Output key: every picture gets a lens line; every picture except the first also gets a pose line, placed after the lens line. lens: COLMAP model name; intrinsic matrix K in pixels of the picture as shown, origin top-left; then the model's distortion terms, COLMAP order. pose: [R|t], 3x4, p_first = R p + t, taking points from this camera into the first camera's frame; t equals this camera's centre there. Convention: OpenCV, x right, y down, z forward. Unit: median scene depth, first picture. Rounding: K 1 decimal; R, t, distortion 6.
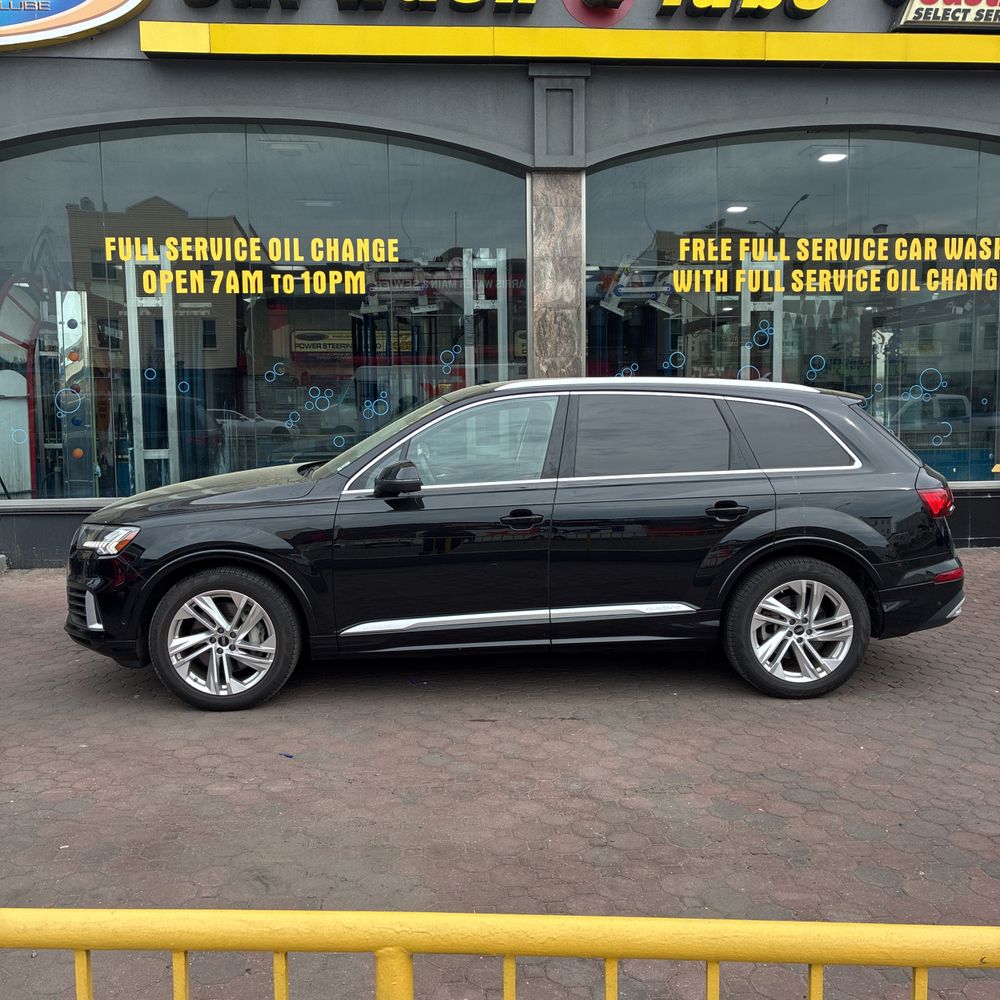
lens RADIAL K [[1012.1, 0, 500.0], [0, 1012.1, 500.0], [0, 0, 1]] dist [0.014617, -0.006471]
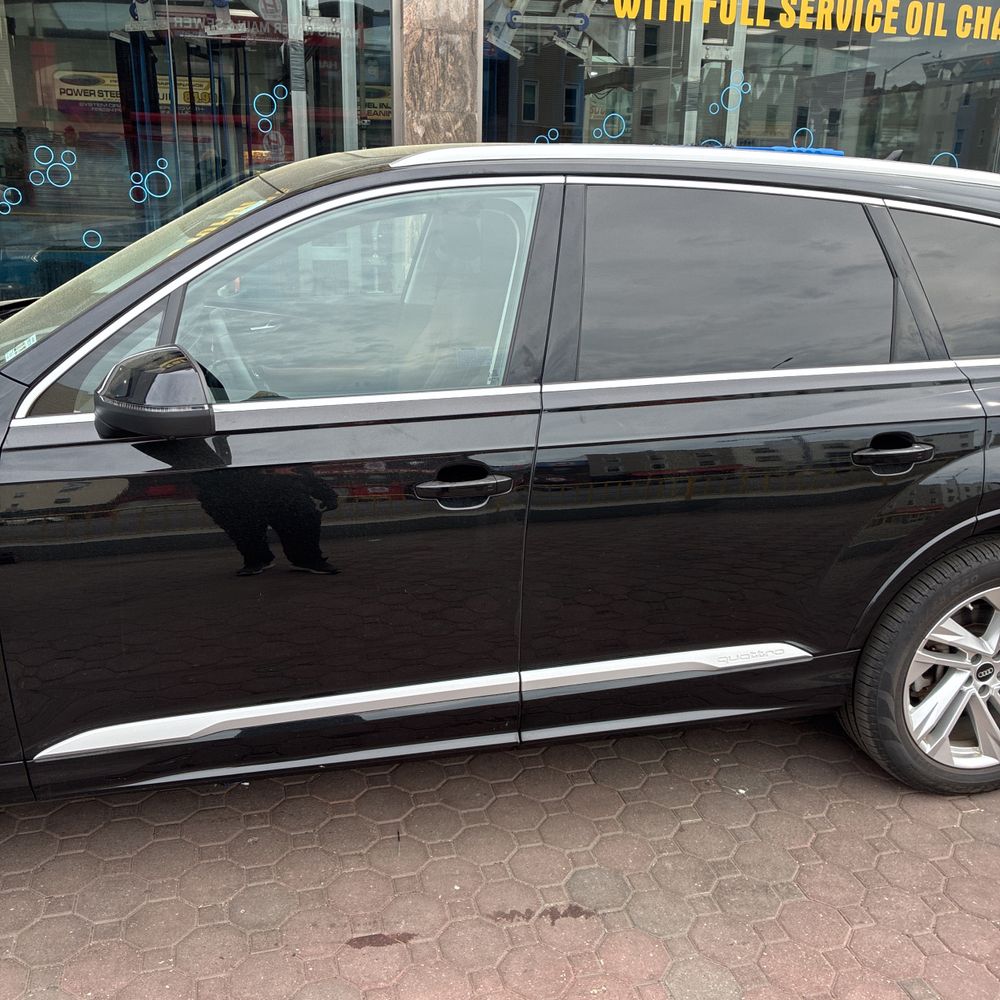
lens RADIAL K [[1012.1, 0, 500.0], [0, 1012.1, 500.0], [0, 0, 1]] dist [0.014617, -0.006471]
pose [[0.985560, -0.019629, 0.168188, -0.033123], [-0.016093, 0.977904, 0.208434, -0.059721], [-0.168563, -0.208131, 0.963467, 0.542010]]
